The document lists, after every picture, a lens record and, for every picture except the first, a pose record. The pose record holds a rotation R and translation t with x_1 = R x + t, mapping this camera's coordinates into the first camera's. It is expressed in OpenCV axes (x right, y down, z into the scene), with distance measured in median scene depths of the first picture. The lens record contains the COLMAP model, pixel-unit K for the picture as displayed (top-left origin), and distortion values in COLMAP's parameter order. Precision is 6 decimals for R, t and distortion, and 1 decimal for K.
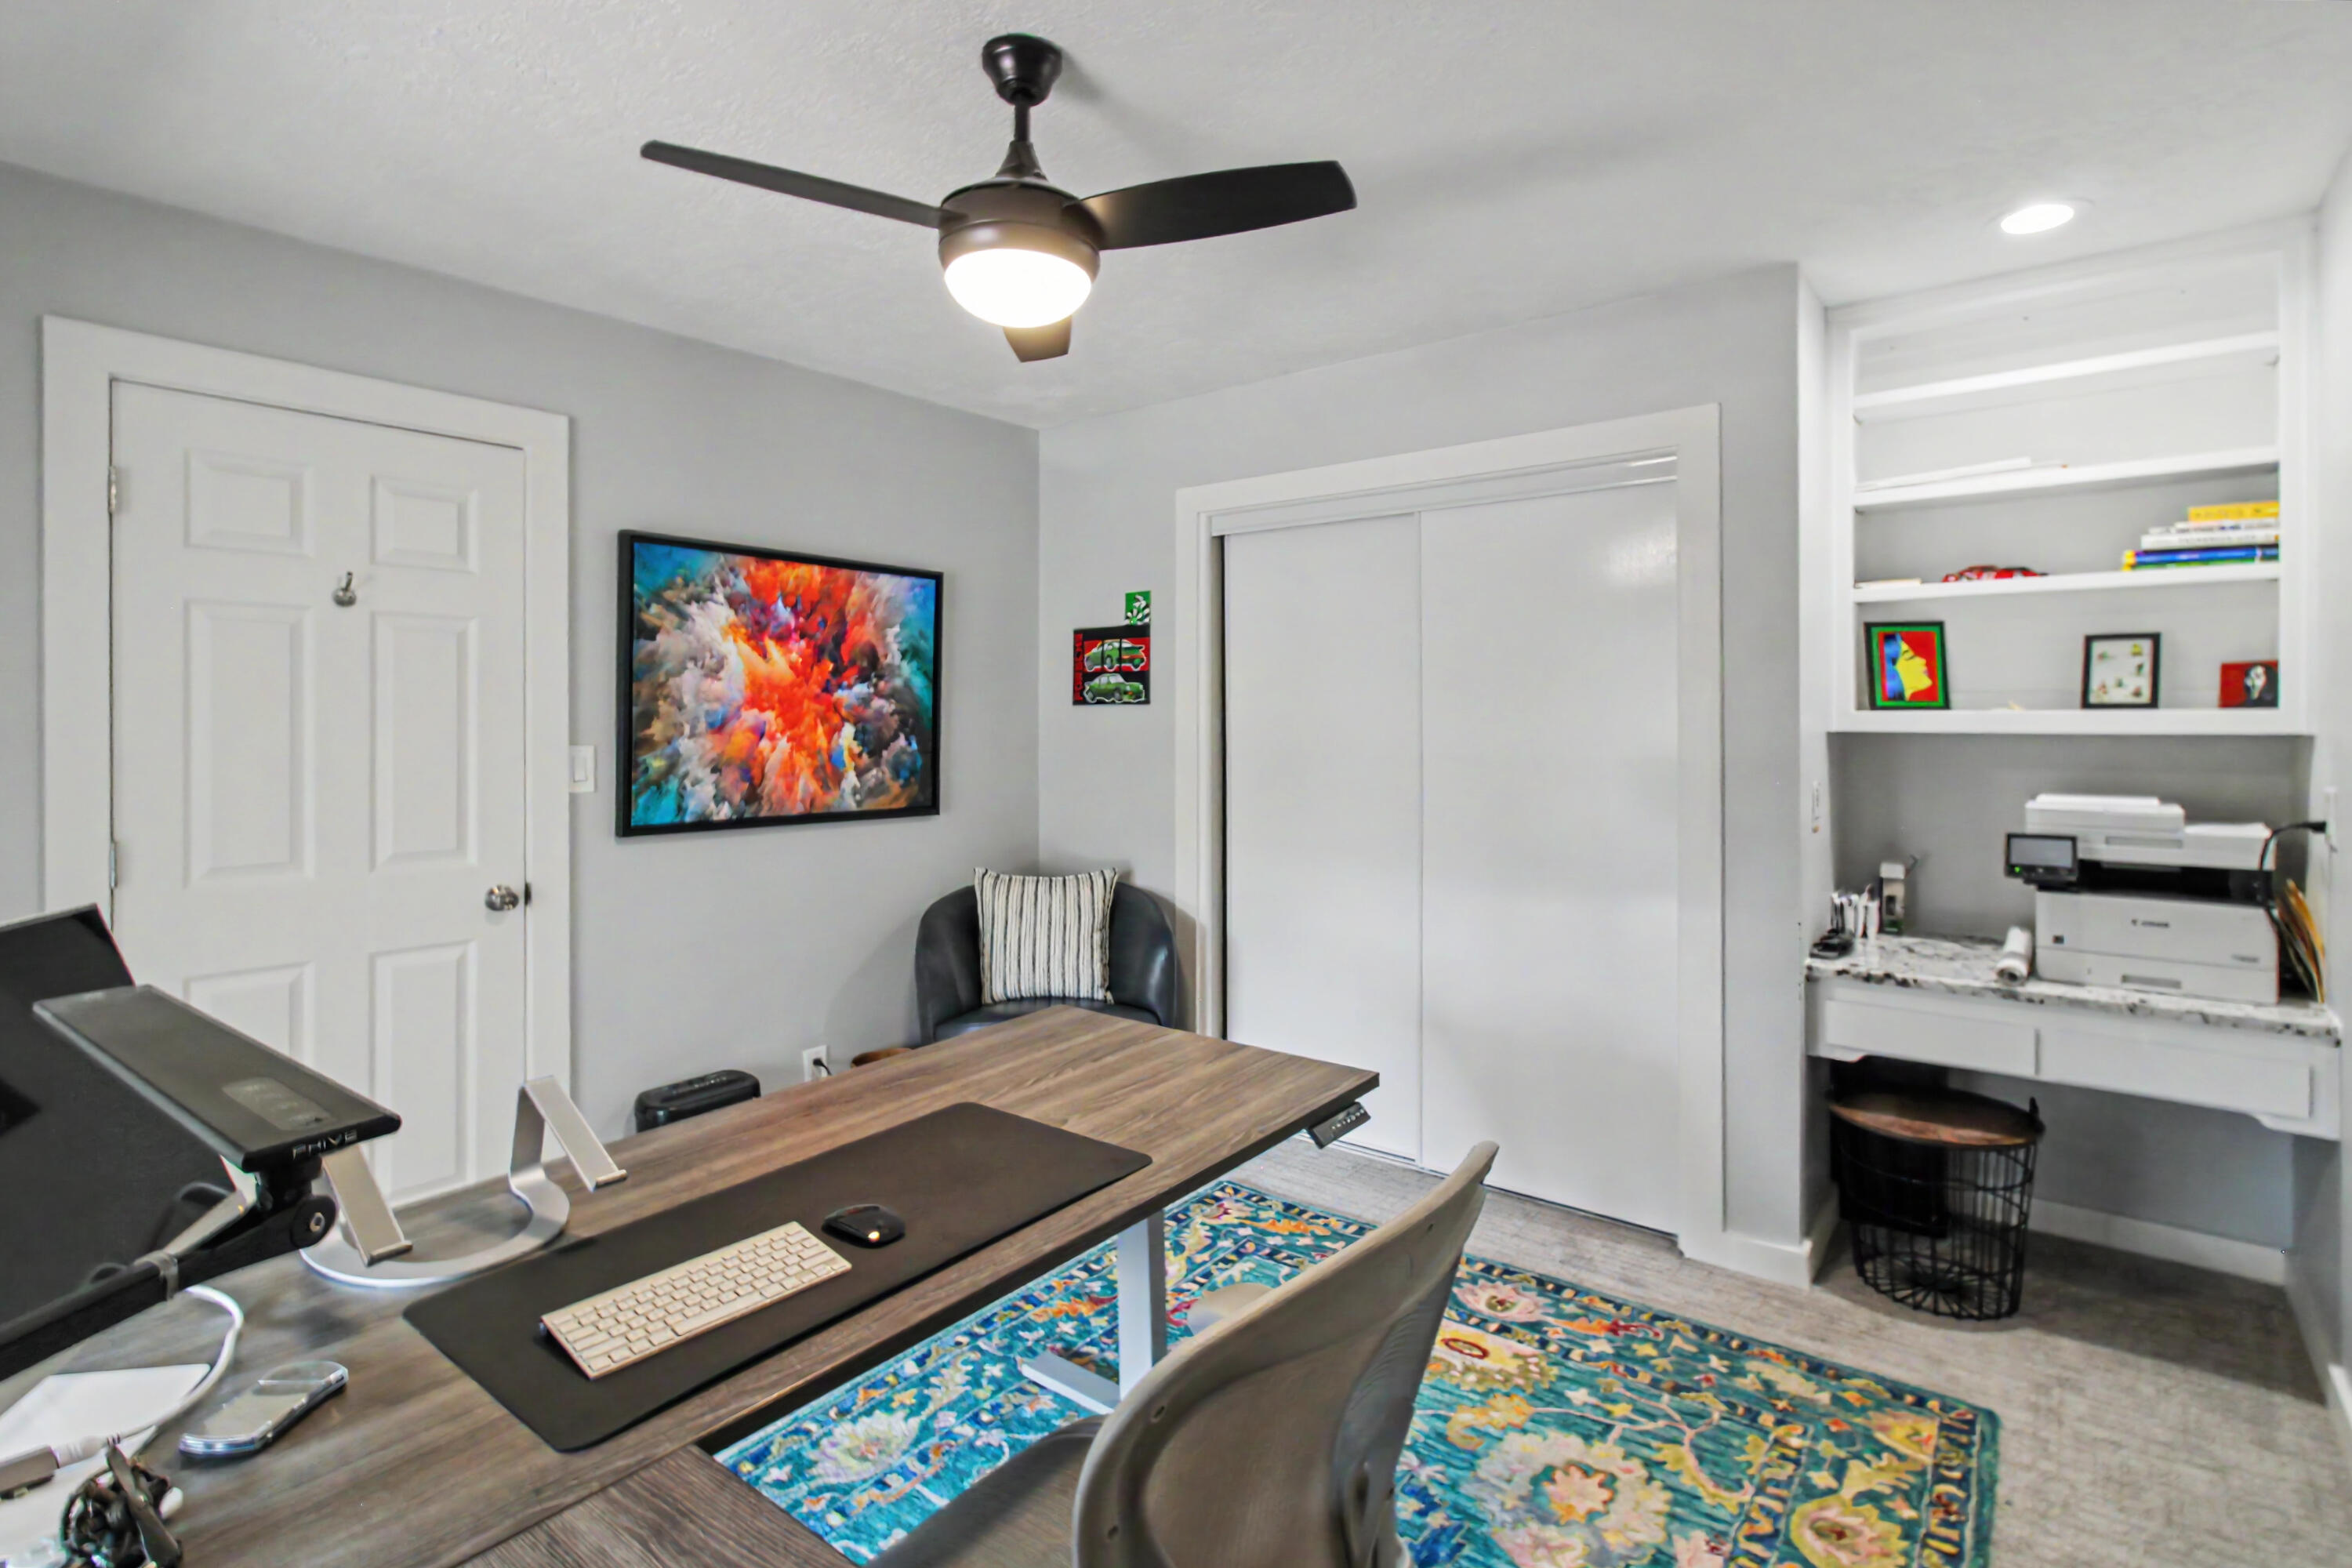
lens RADIAL K [[1111.7, 0, 1182.6], [0, 1111.7, 738.8], [0, 0, 1]] dist [-0.031604, 0.024581]
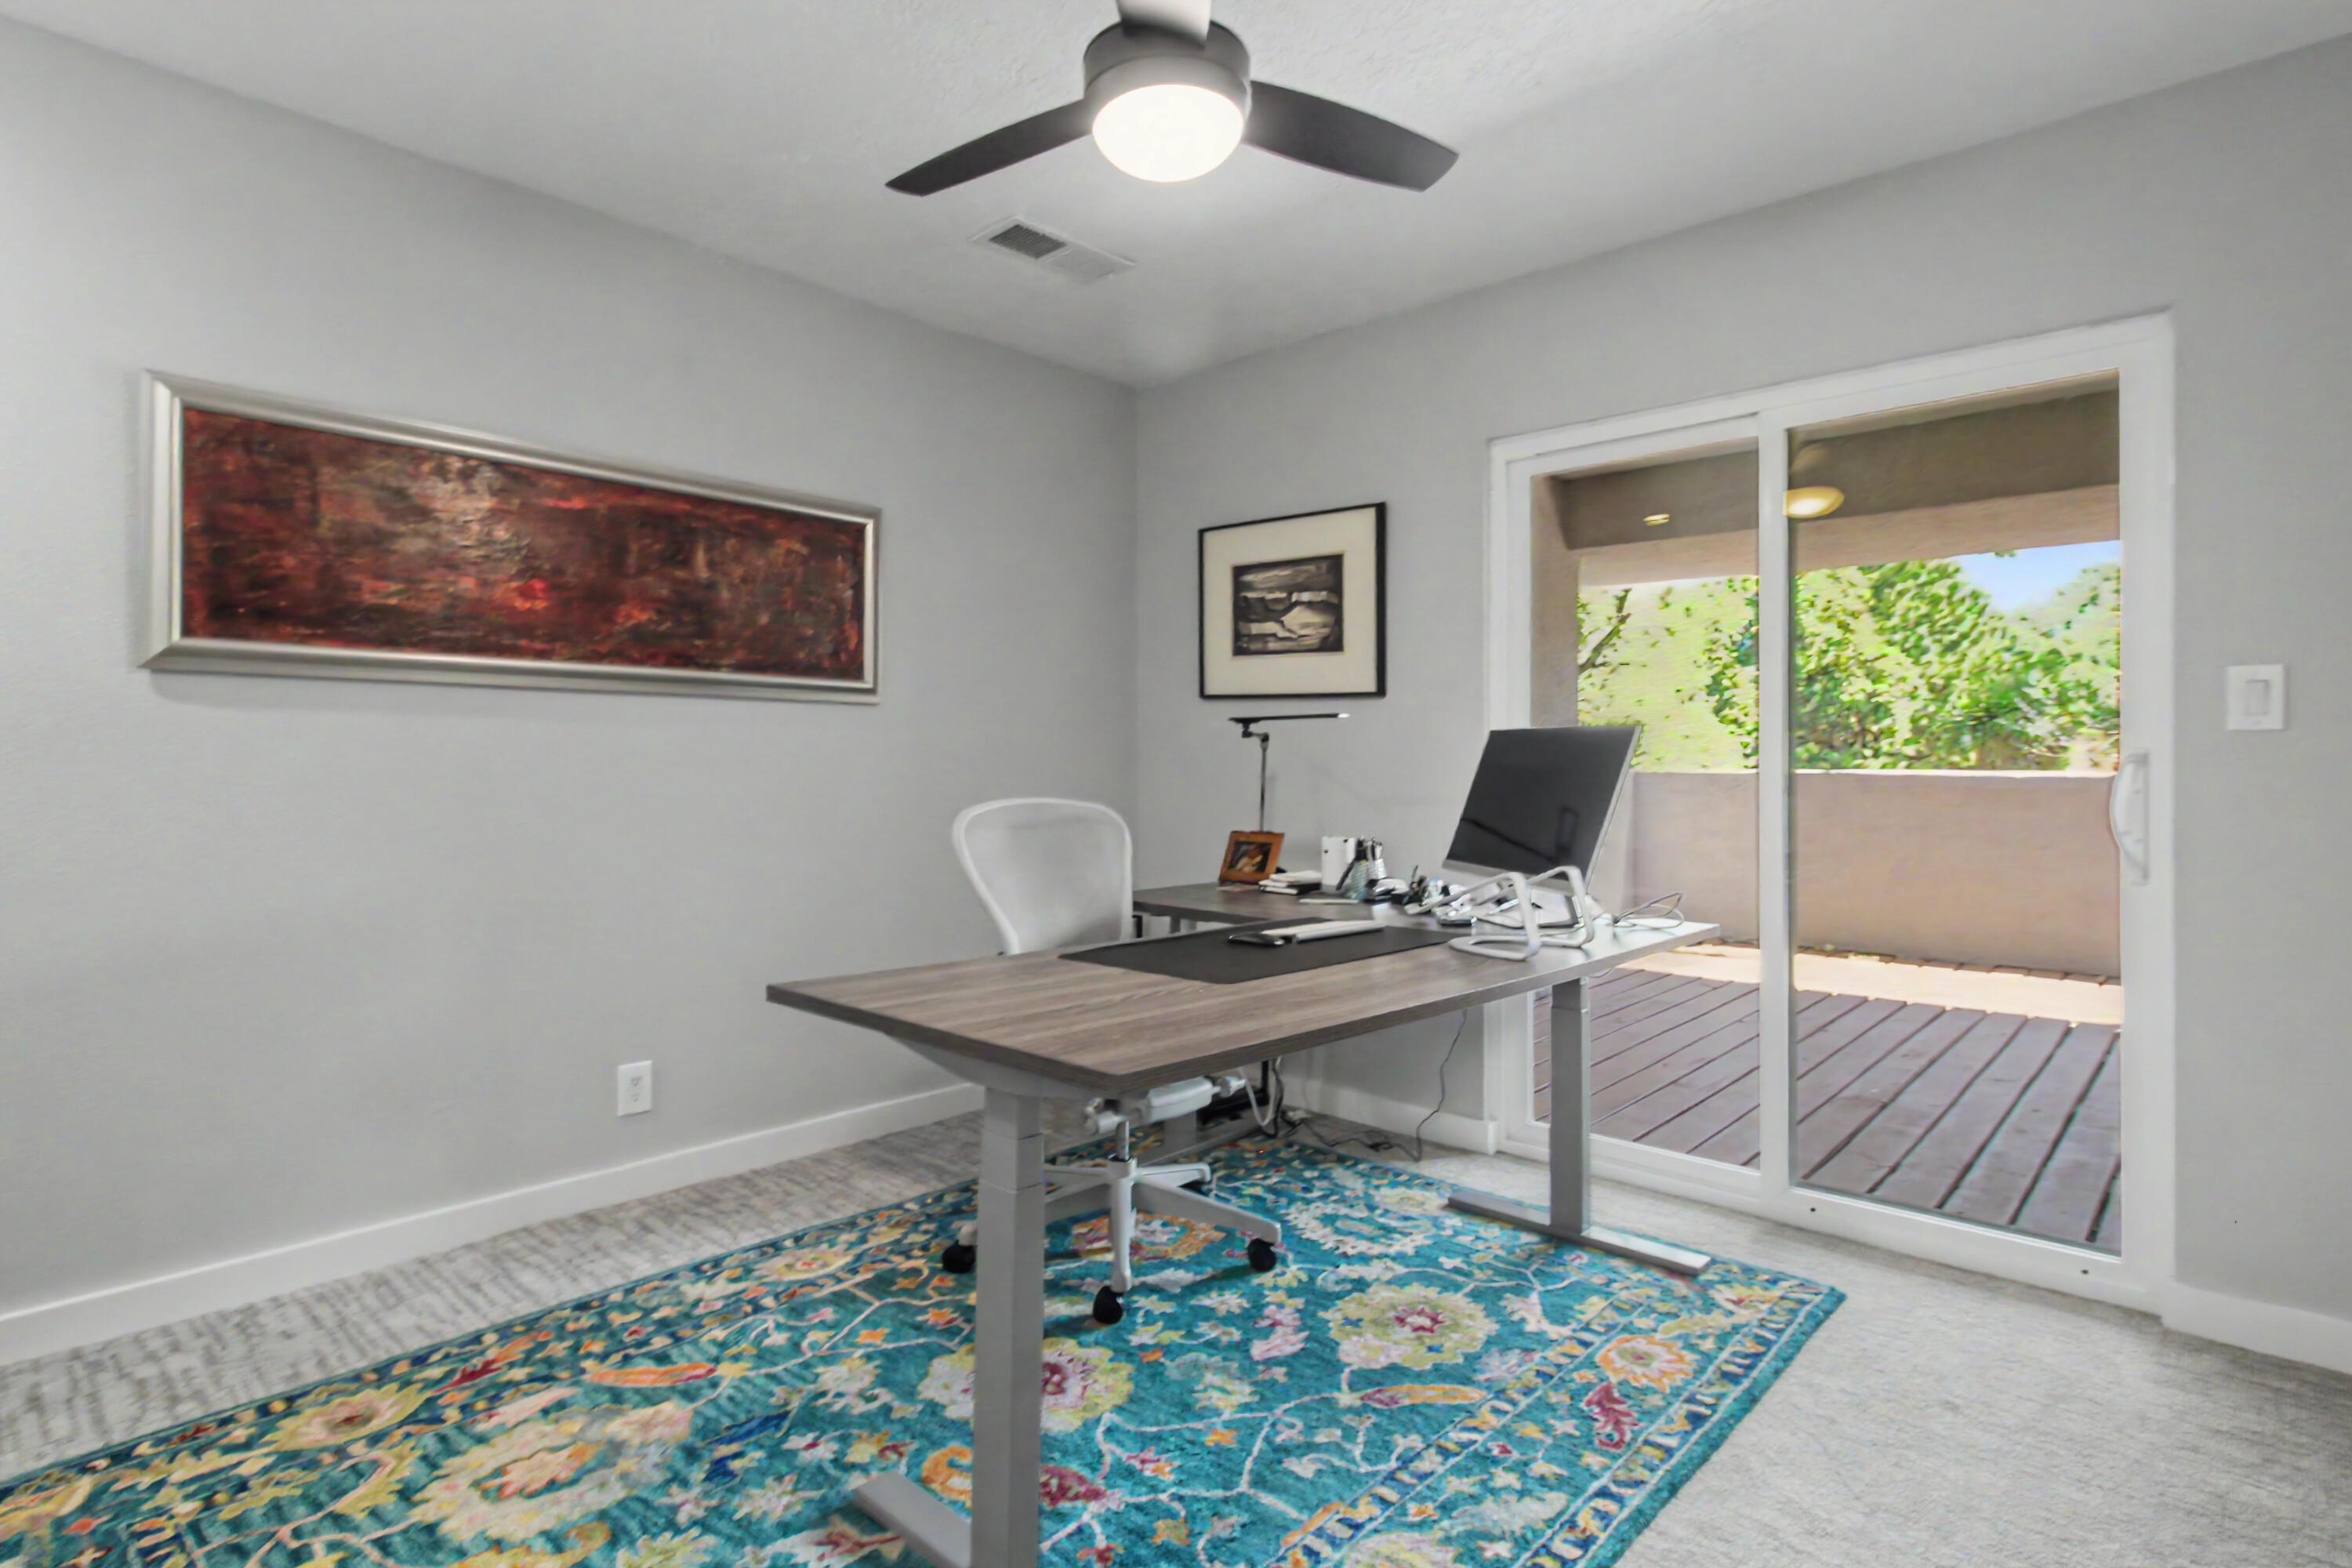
lens RADIAL K [[1185.6, 0, 1130.3], [0, 1185.6, 762.4], [0, 0, 1]] dist [-0.005417, -0.001492]
pose [[-0.992600, 0.002913, 0.121394, -0.179742], [0.005417, 0.999779, 0.020299, 0.088121], [-0.121308, 0.020807, -0.992397, 1.519226]]
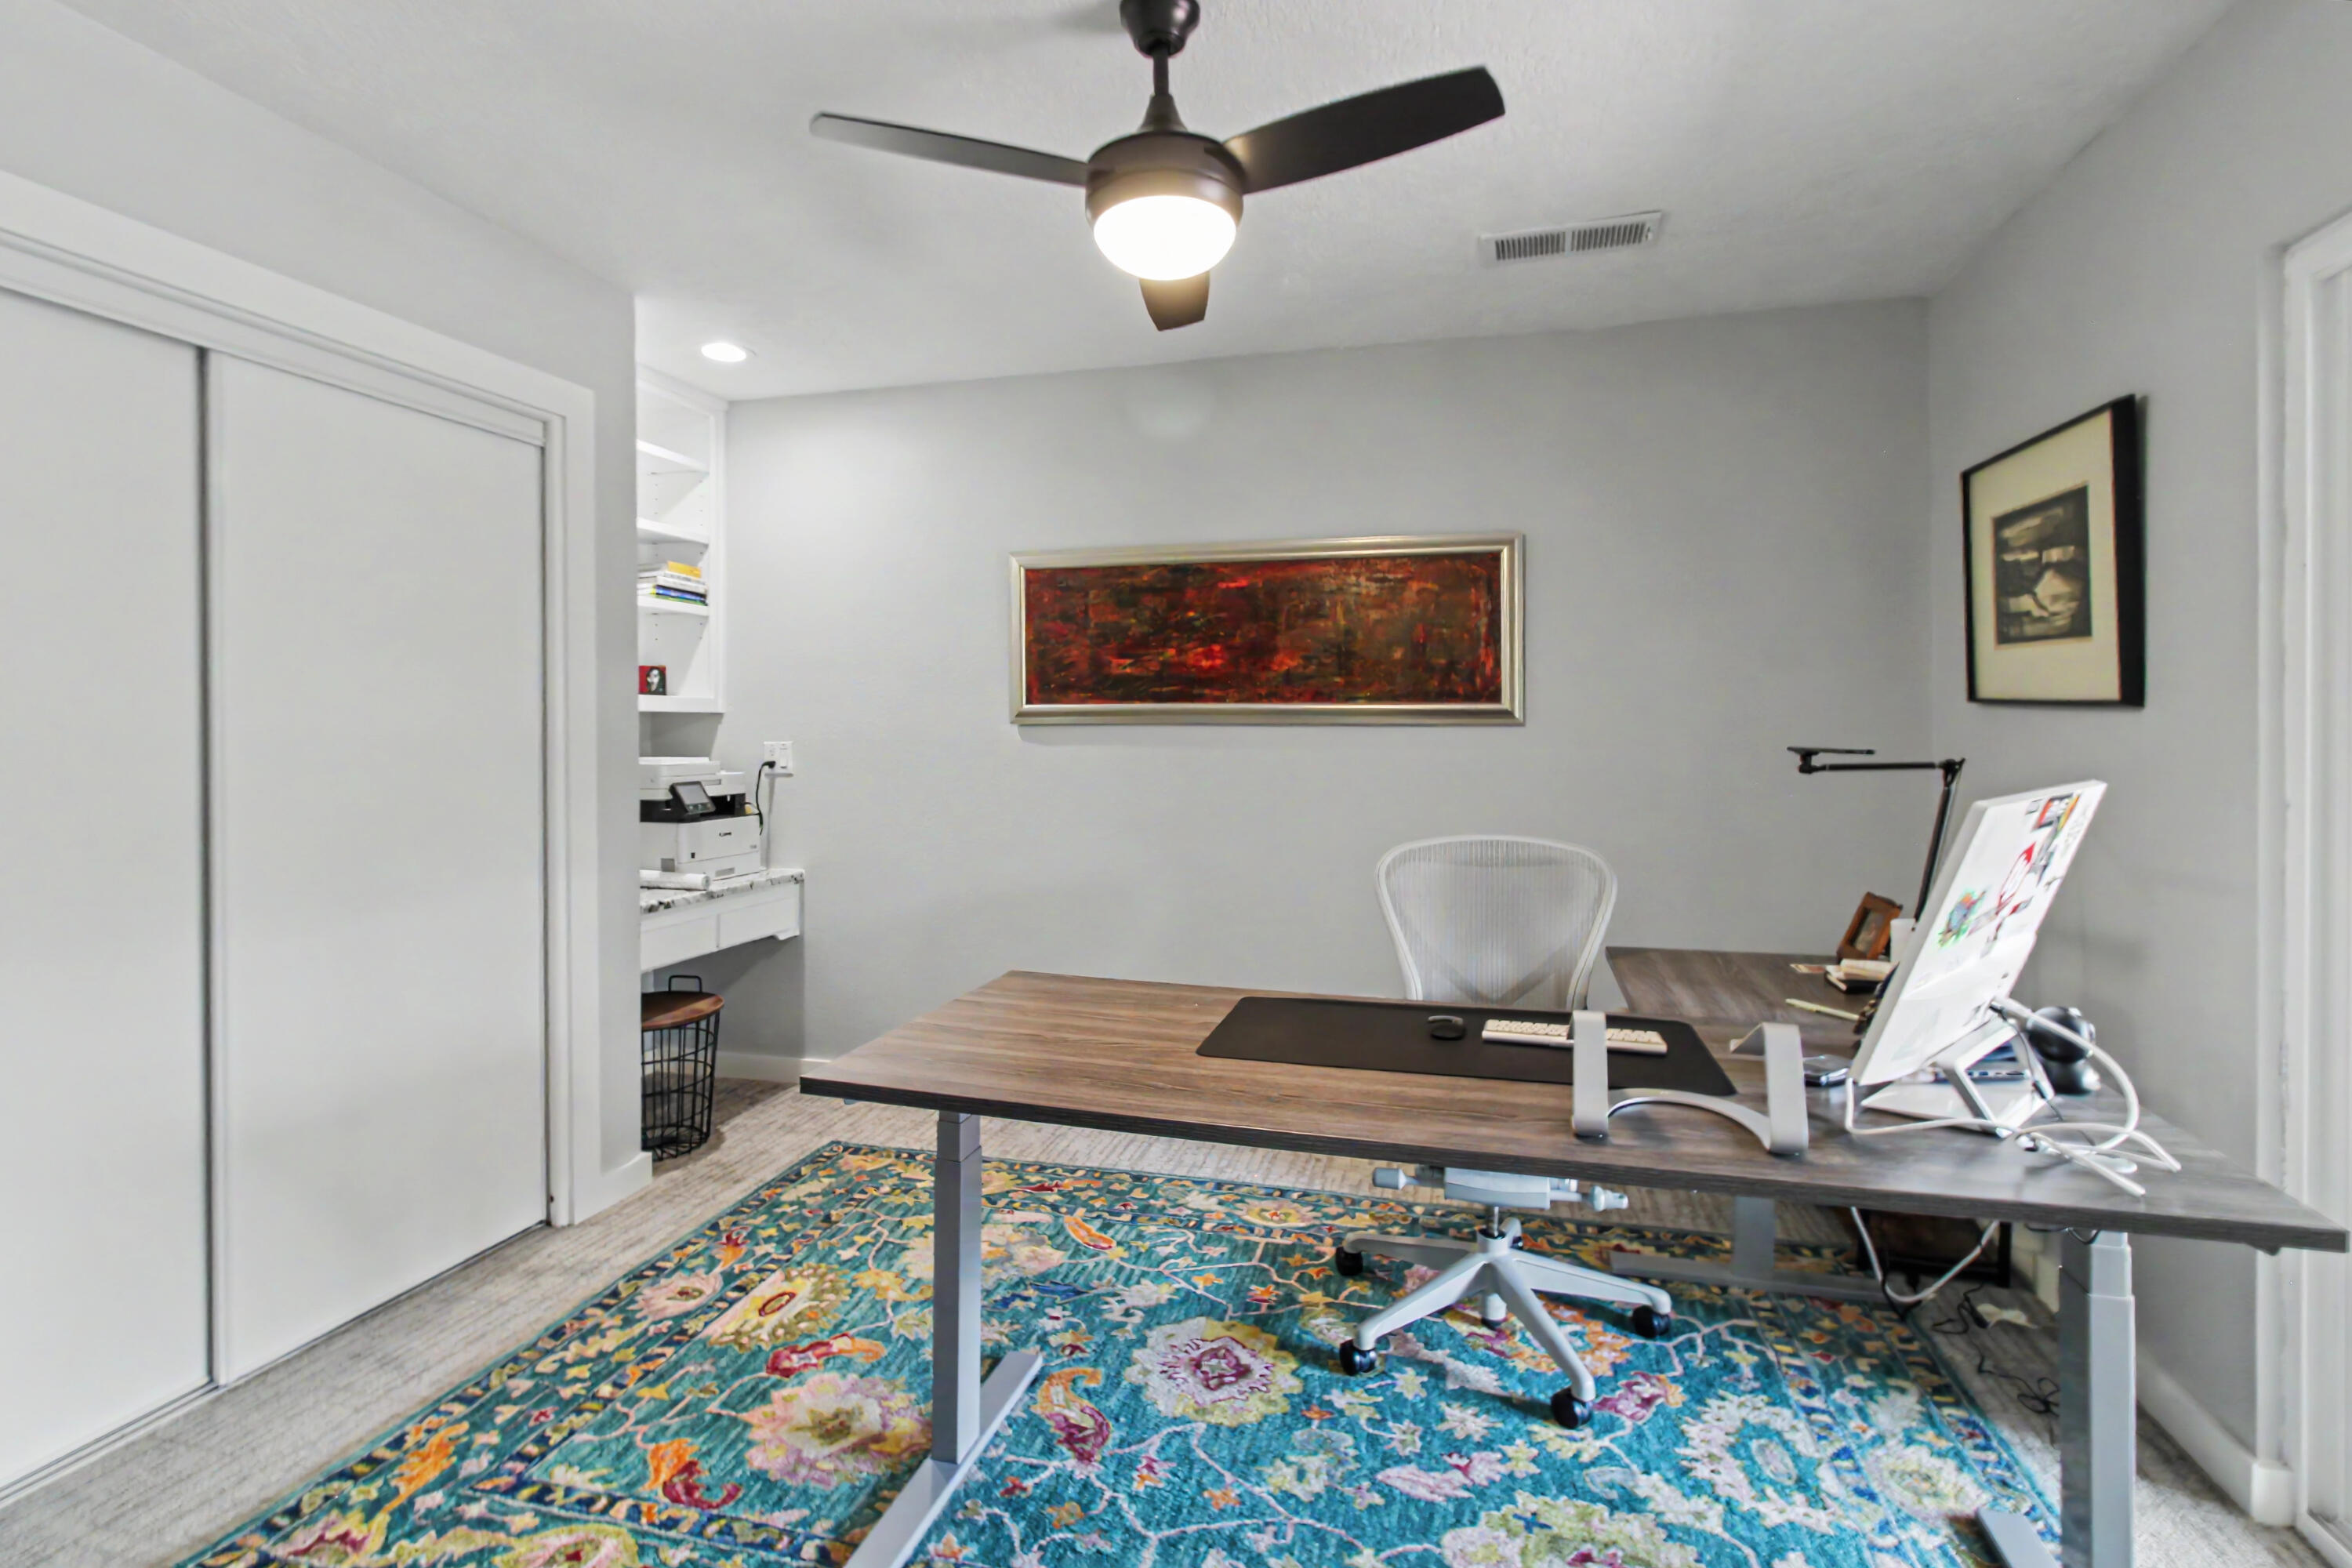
lens RADIAL K [[1111.7, 0, 1182.6], [0, 1111.7, 738.8], [0, 0, 1]] dist [-0.031604, 0.024581]
pose [[-0.378432, -0.002589, 0.925626, -0.819538], [0.025798, 0.999578, 0.013343, 0.032570], [-0.925270, 0.028929, -0.378205, 1.027006]]
